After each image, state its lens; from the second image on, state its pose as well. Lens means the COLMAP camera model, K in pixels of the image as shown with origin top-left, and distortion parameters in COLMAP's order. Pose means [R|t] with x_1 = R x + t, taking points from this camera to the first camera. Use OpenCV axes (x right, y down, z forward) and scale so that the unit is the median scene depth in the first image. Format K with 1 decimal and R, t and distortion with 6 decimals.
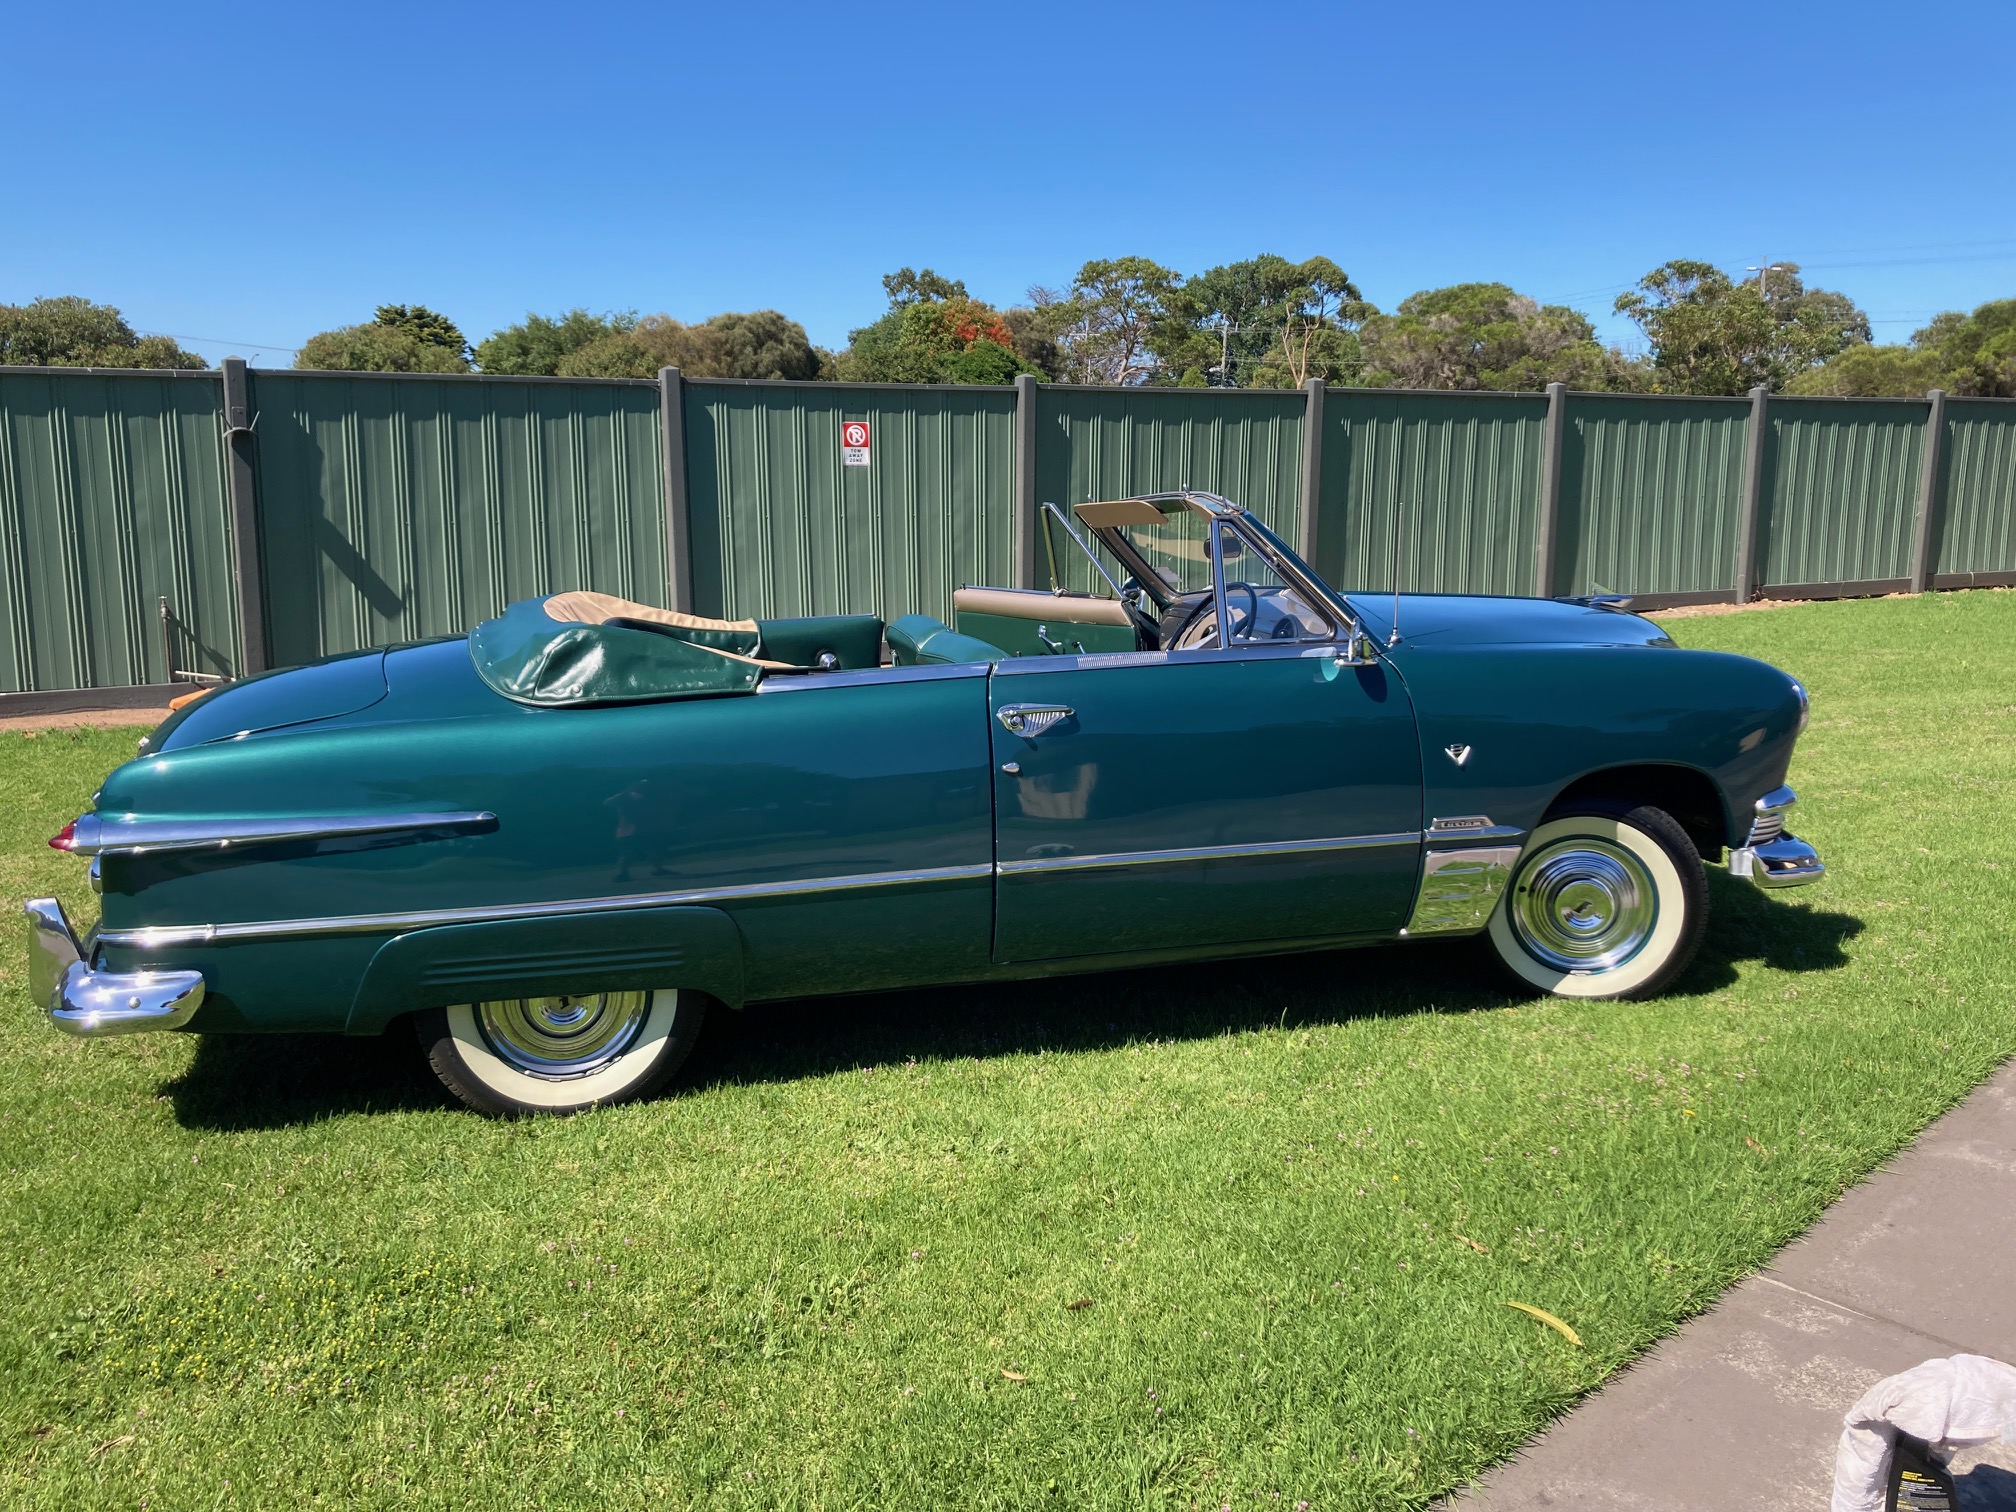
lens RADIAL K [[1688.8, 0, 972.5], [0, 1688.8, 759.2], [0, 0, 1]] dist [0.027380, -0.003123]
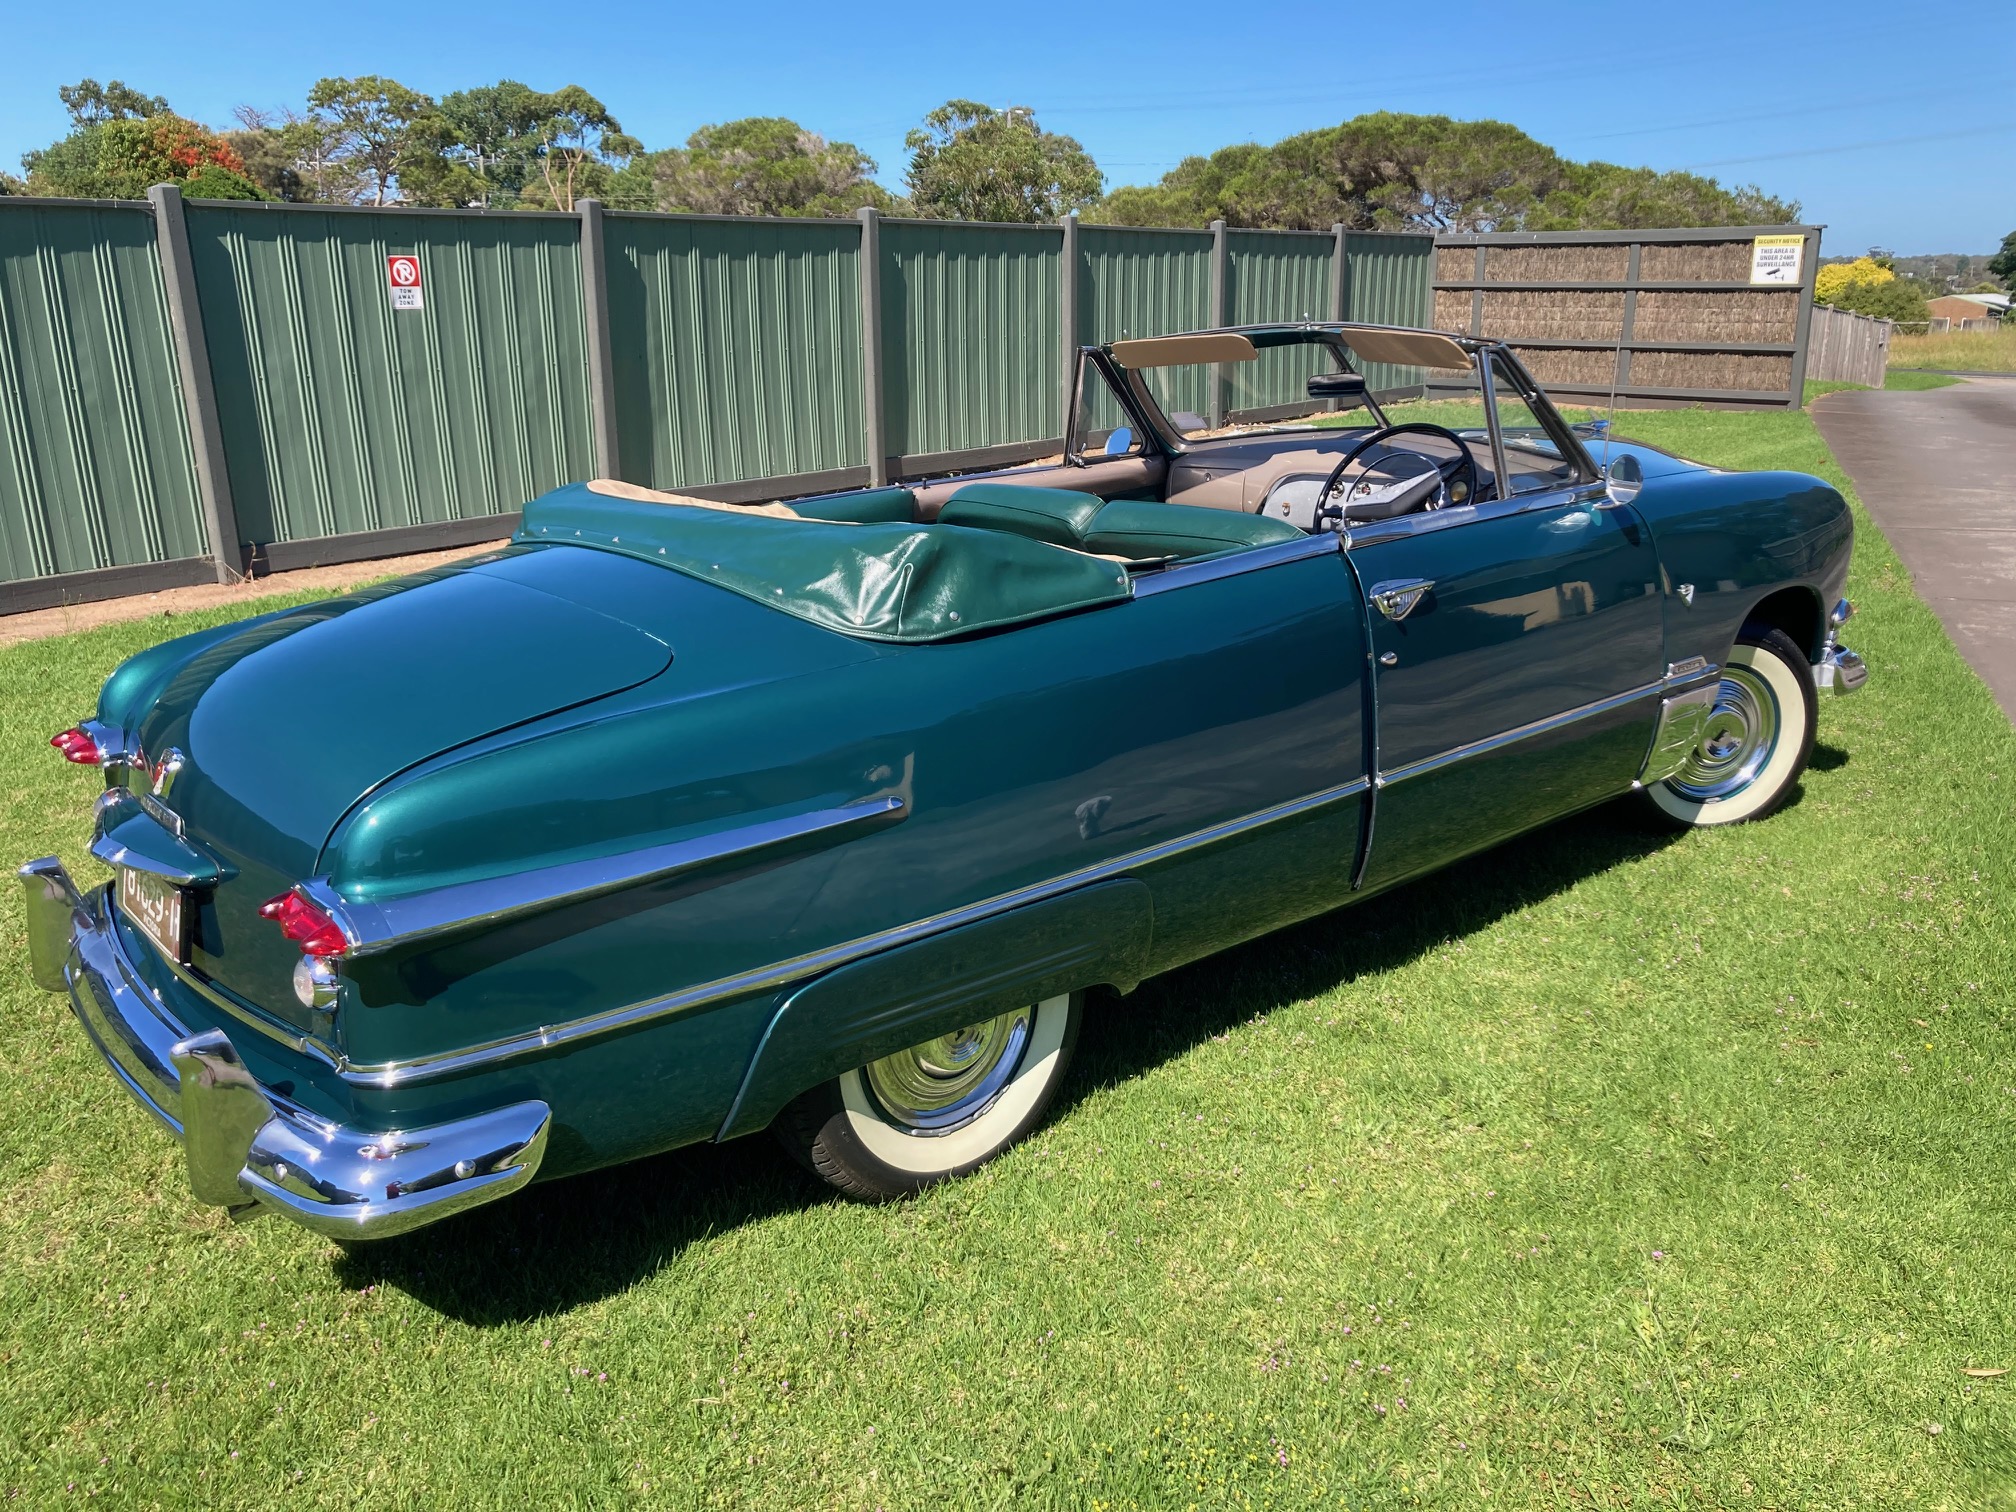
lens RADIAL K [[1634.5, 0, 1009.7], [0, 1634.5, 826.8], [0, 0, 1]] dist [0.012859, 0.016939]
pose [[0.906773, -0.146259, 0.395438, -0.157690], [0.091501, 0.983815, 0.154061, -0.018387], [-0.411571, -0.103515, 0.905480, 0.107798]]
